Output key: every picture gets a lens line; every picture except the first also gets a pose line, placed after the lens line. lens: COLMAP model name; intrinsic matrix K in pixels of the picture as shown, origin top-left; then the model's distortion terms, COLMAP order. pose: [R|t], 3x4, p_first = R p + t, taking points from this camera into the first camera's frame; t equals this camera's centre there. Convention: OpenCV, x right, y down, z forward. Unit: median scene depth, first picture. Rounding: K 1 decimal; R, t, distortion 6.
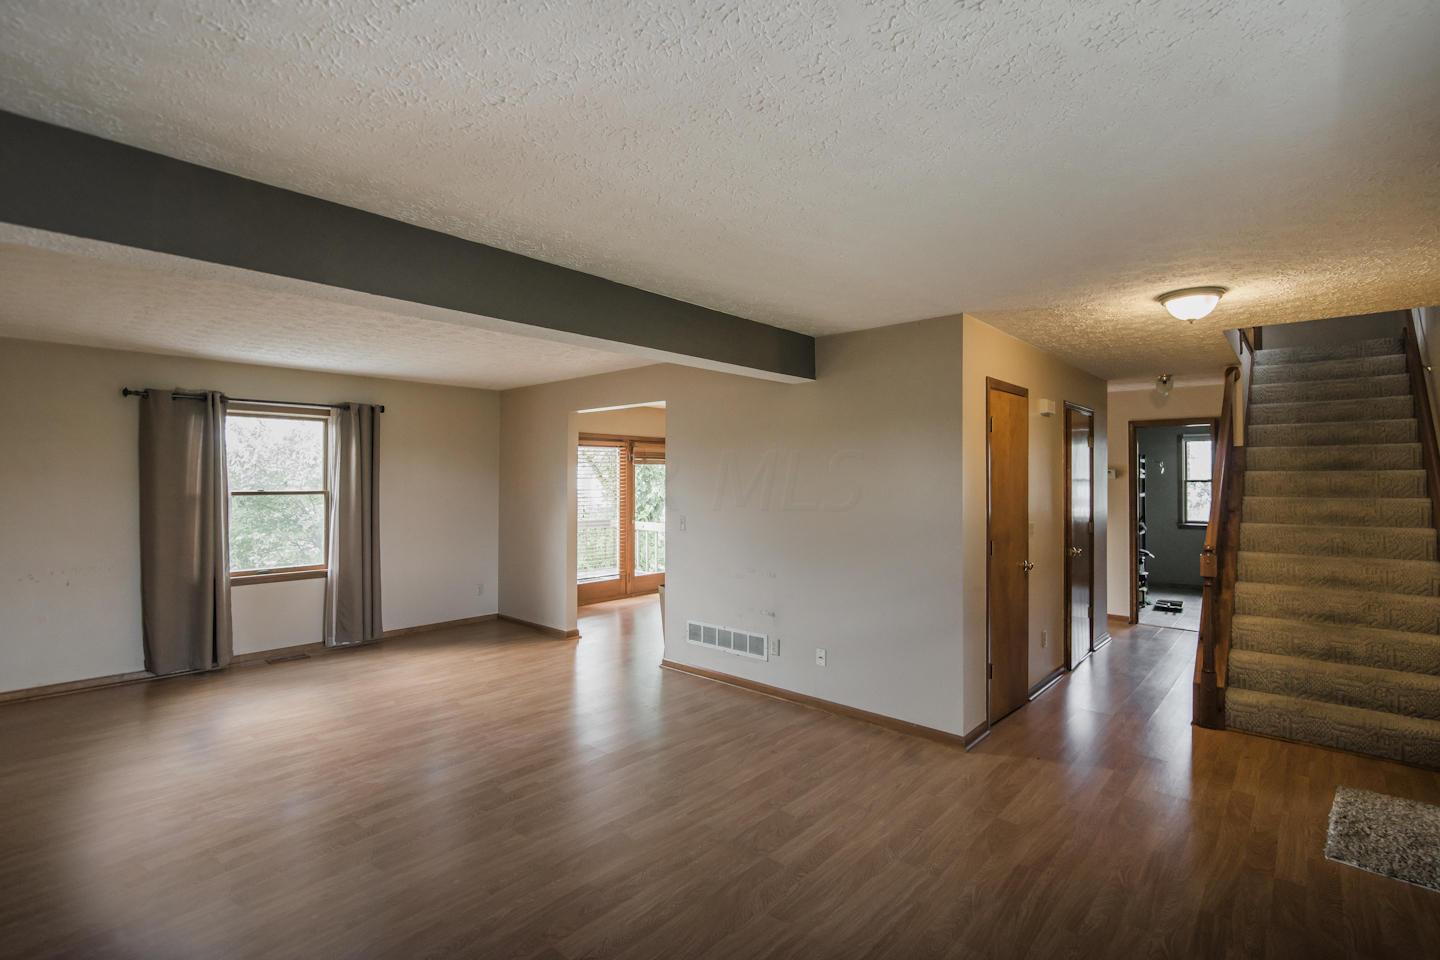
lens RADIAL K [[674.2, 0, 722.4], [0, 674.2, 478.8], [0, 0, 1]] dist [-0.021802, 0.000426]
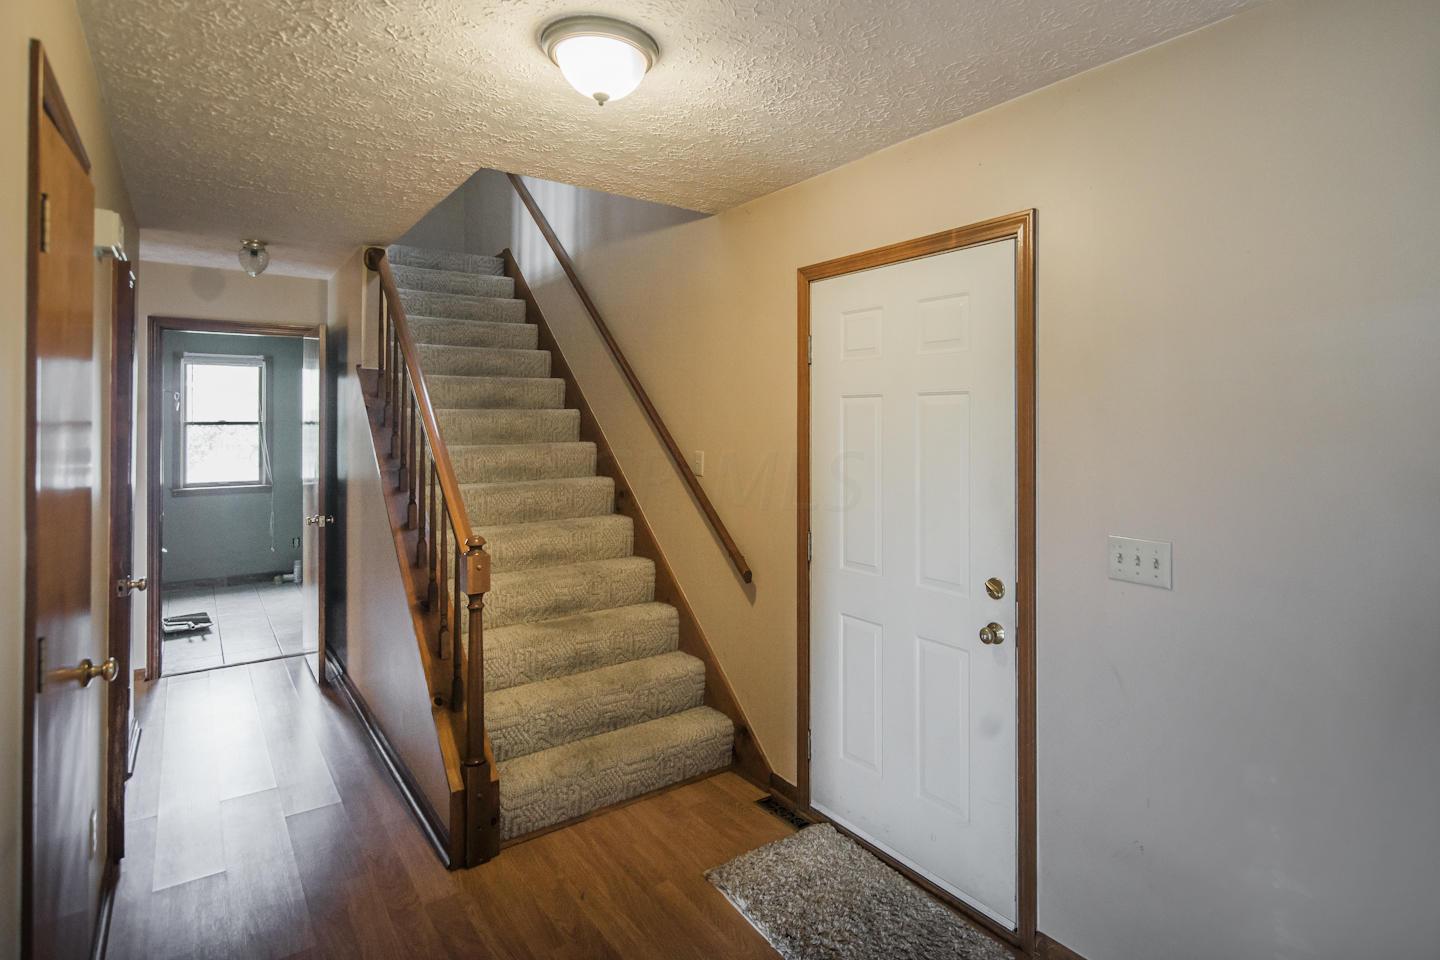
lens RADIAL K [[767.4, 0, 779.3], [0, 767.4, 414.9], [0, 0, 1]] dist [0.007467, 0.000688]
pose [[0.188451, 0.006736, 0.982059, 0.111958], [0.000840, 0.999975, -0.007020, 0.001149], [-0.982082, 0.002148, 0.188441, 0.507600]]
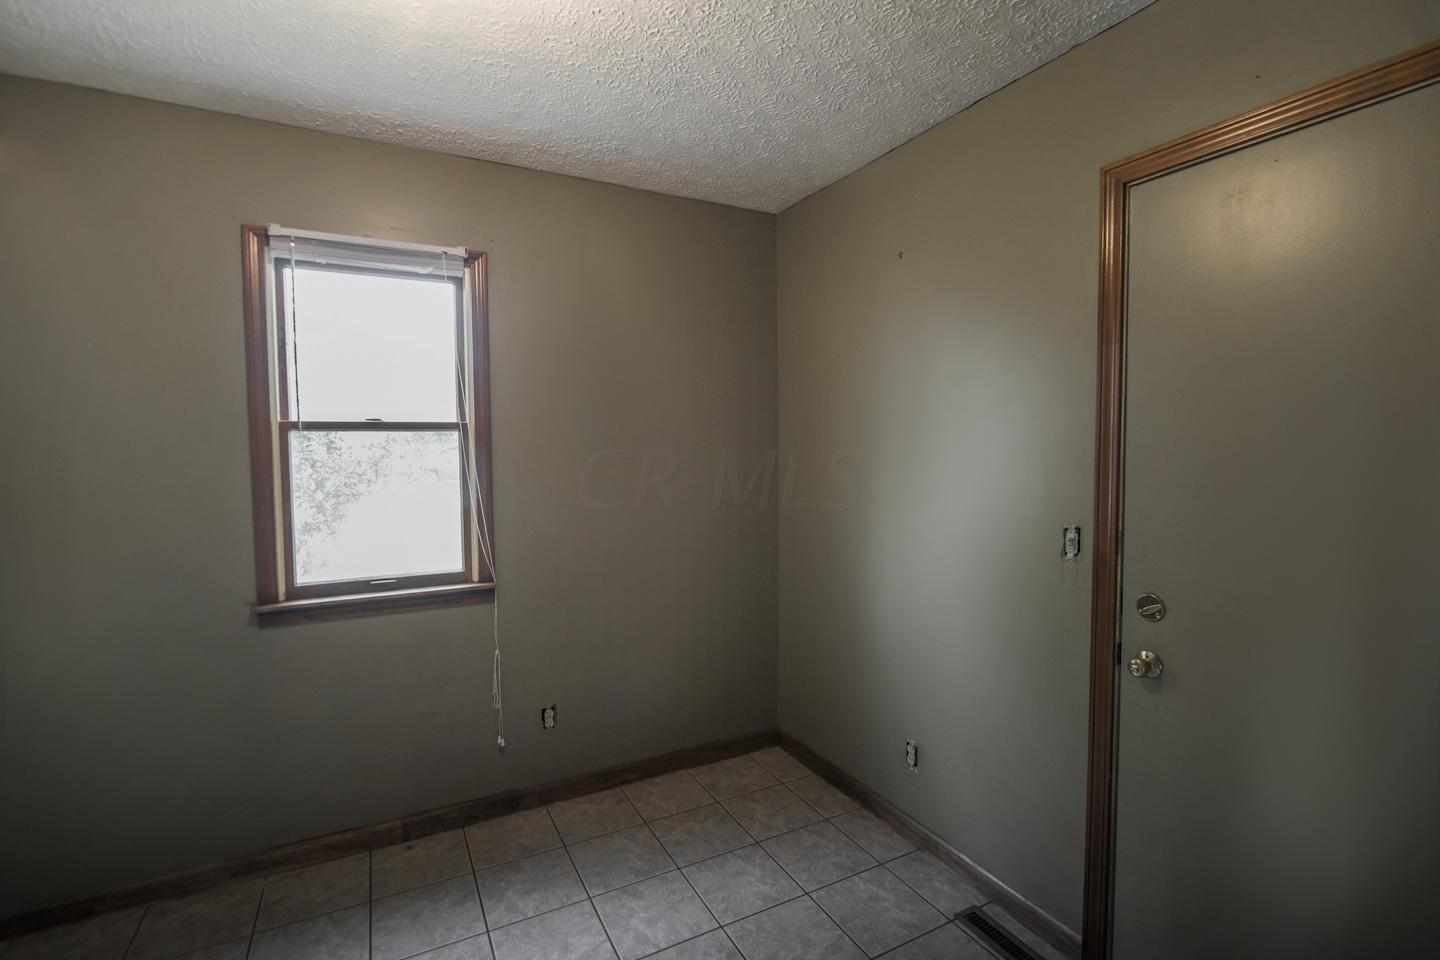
lens RADIAL K [[674.2, 0, 724.5], [0, 674.2, 483.1], [0, 0, 1]] dist [-0.021802, 0.000426]
pose [[0.362507, -0.058560, 0.930139, 0.933953], [0.002795, 0.998088, 0.061749, 0.016894], [-0.931977, -0.019785, 0.361978, 1.354011]]
